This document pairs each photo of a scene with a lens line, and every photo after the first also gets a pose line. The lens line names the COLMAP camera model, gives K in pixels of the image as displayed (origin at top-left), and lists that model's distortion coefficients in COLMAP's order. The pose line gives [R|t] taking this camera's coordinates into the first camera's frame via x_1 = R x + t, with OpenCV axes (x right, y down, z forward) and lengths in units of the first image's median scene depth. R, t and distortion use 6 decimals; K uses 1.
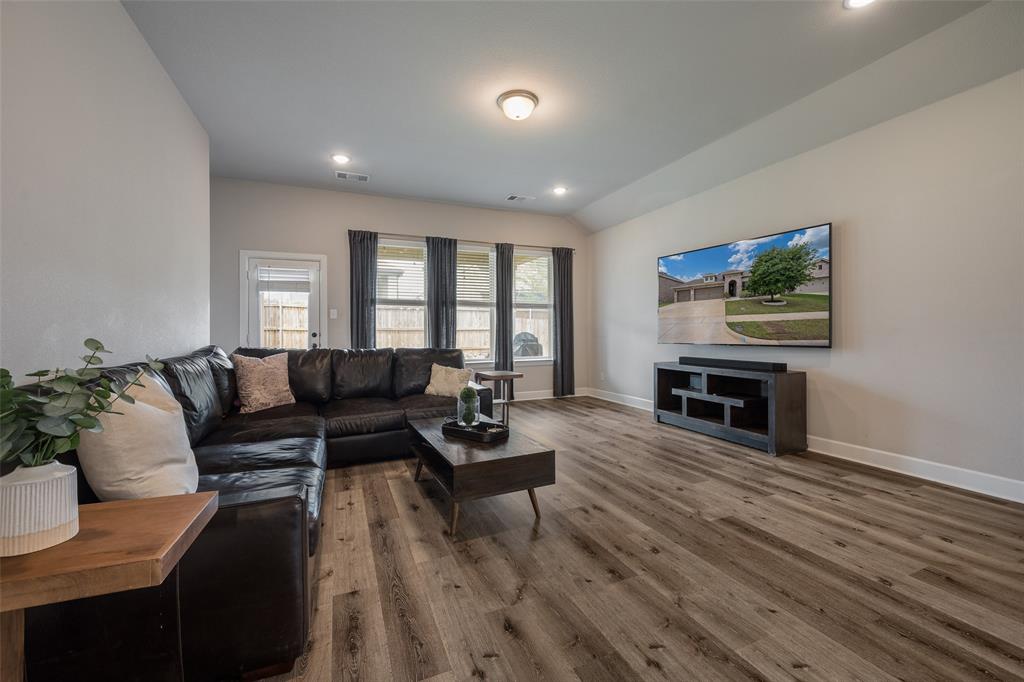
lens RADIAL K [[397.4, 0, 512.2], [0, 397.4, 335.8], [0, 0, 1]] dist [-0.002847, -0.000361]
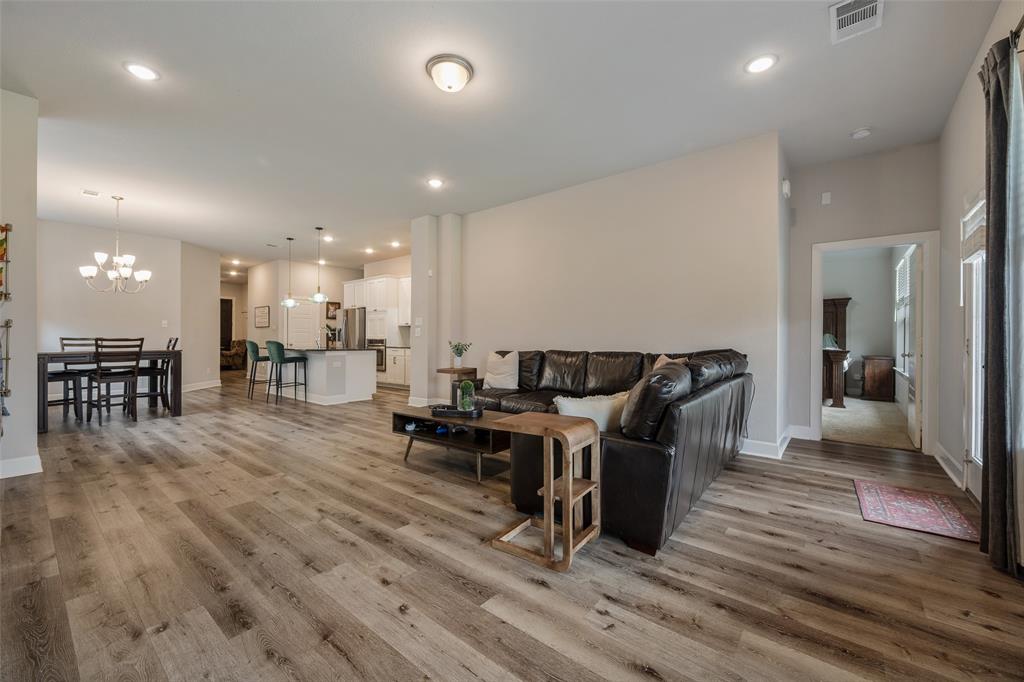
lens RADIAL K [[410.5, 0, 512.4], [0, 410.5, 336.4], [0, 0, 1]] dist [-0.009872, -0.000055]
pose [[-0.885207, 0.004806, -0.465172, 0.371748], [0.000600, 0.999958, 0.009189, -0.028097], [0.465197, 0.007855, -0.885172, 2.223963]]
